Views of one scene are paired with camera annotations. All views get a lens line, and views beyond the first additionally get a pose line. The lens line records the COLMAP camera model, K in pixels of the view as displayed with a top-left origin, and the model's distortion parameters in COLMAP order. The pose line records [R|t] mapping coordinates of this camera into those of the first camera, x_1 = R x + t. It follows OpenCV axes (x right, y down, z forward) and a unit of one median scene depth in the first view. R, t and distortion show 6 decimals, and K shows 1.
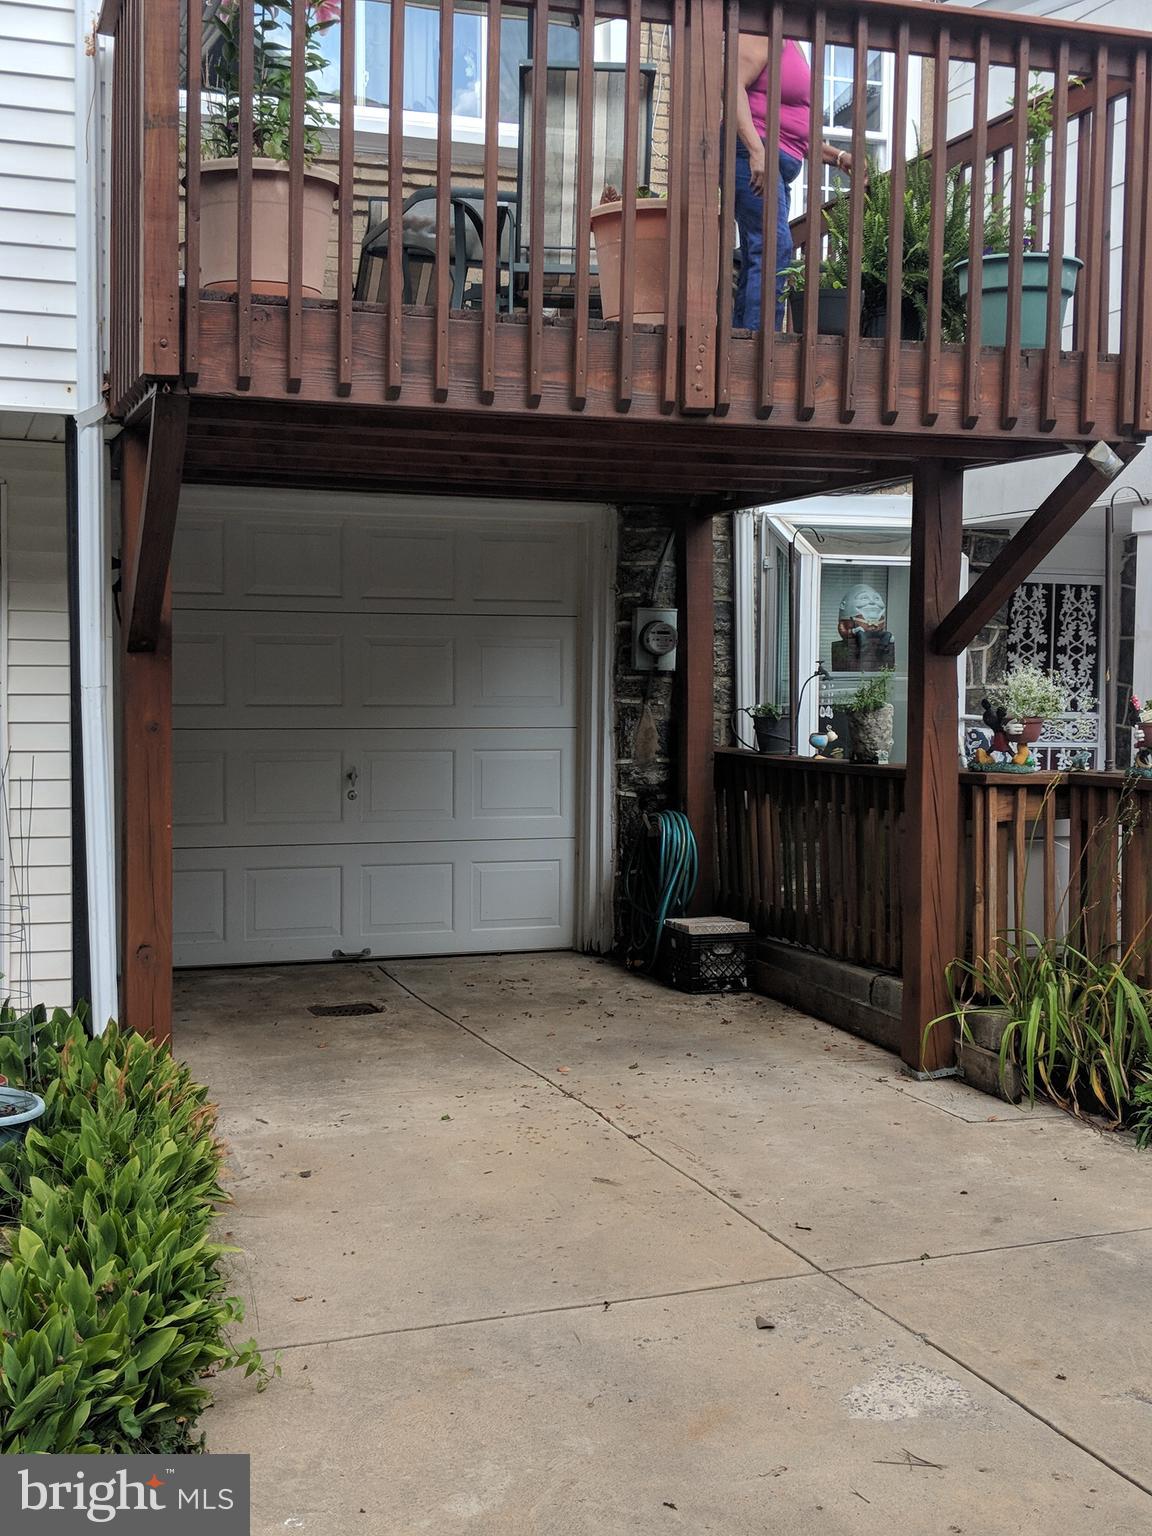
lens RADIAL K [[1850.3, 0, 633.4], [0, 1850.3, 763.0], [0, 0, 1]] dist [0.155166, -0.548708]
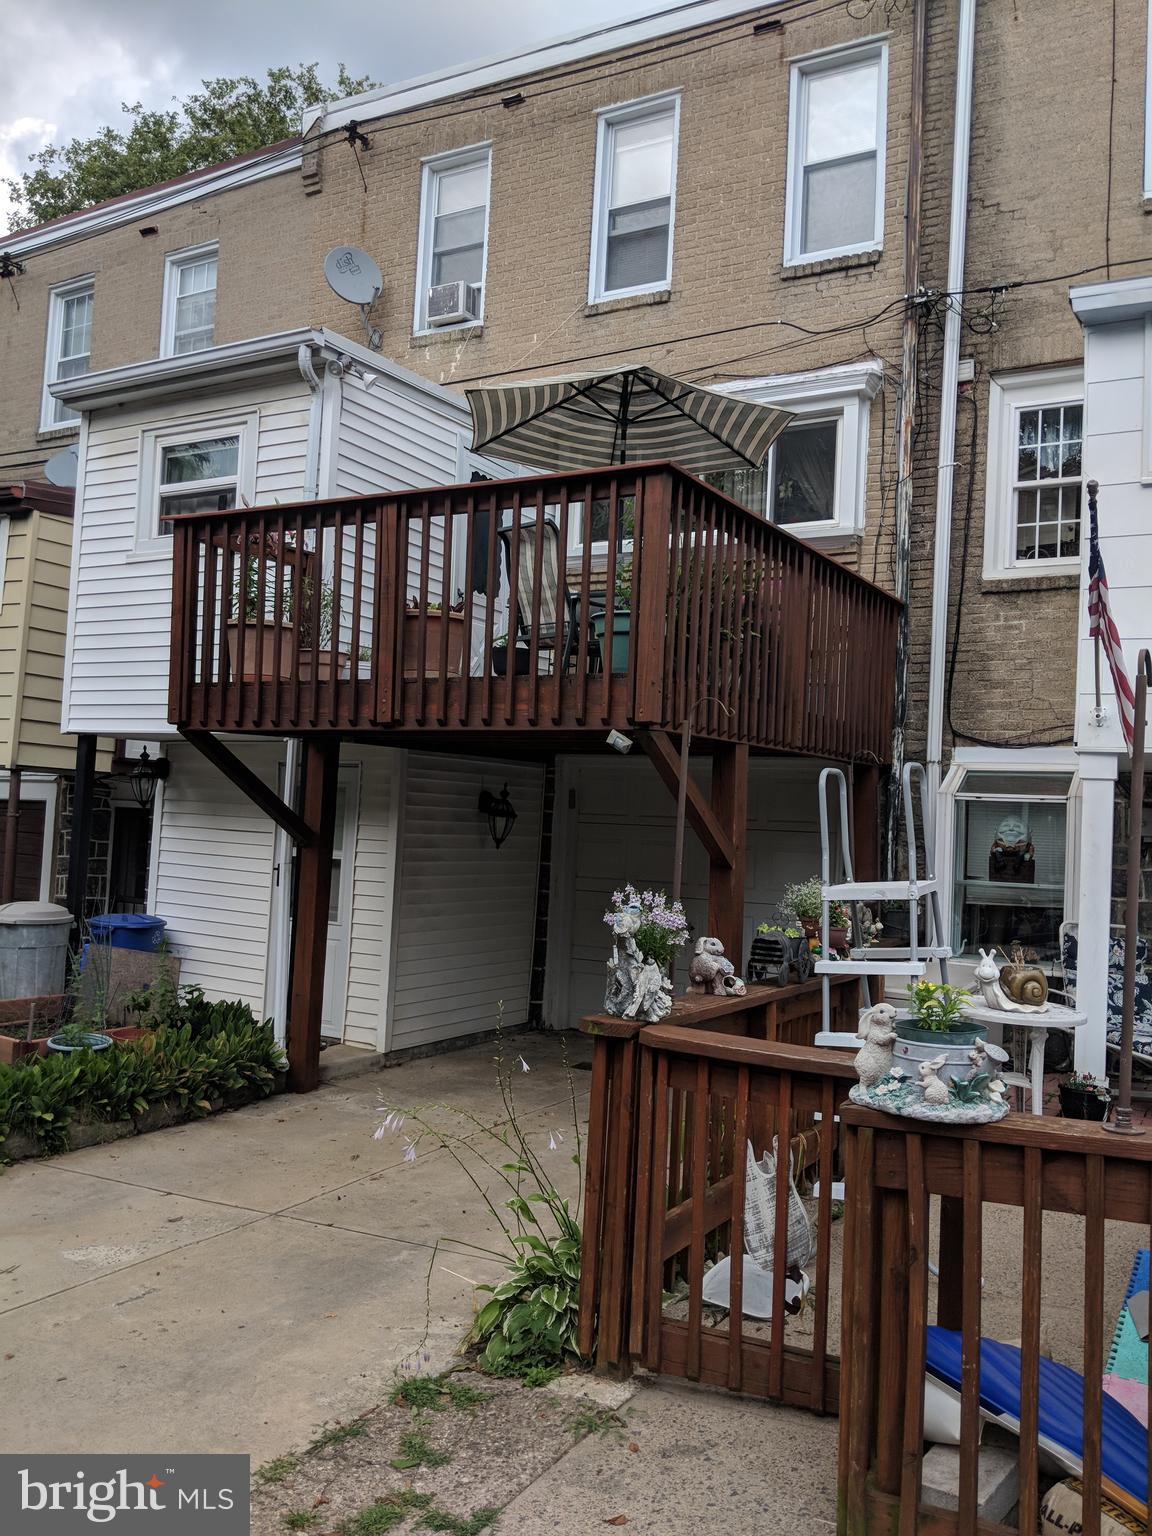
lens RADIAL K [[1251.4, 0, 586.2], [0, 1251.4, 755.5], [0, 0, 1]] dist [0.062363, -0.122661]
pose [[0.666743, -0.019153, -0.745041, 0.978678], [-0.075383, 0.992810, -0.092984, -0.055569], [0.741465, 0.118160, 0.660506, 0.316155]]
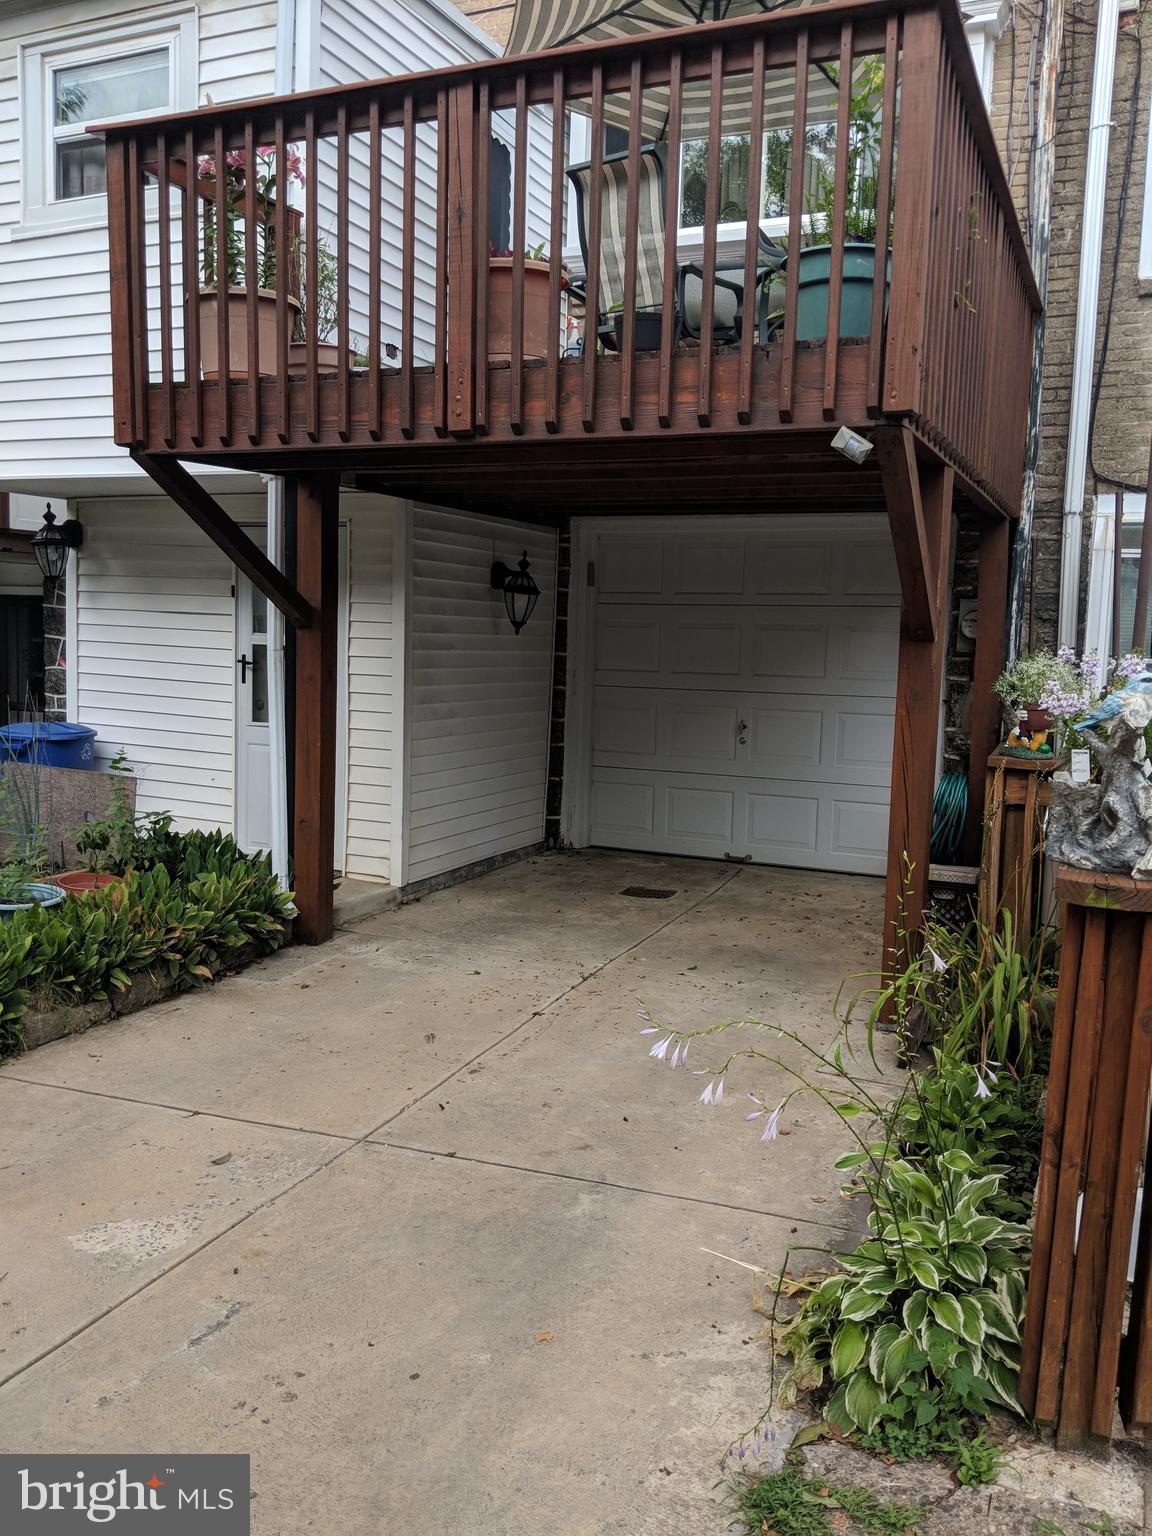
lens RADIAL K [[1251.4, 0, 586.2], [0, 1251.4, 755.5], [0, 0, 1]] dist [0.062363, -0.122661]
pose [[0.739926, 0.079374, -0.667989, 0.608319], [-0.056739, 0.996840, 0.055600, -0.026124], [0.670291, -0.003239, 0.742091, 0.403011]]
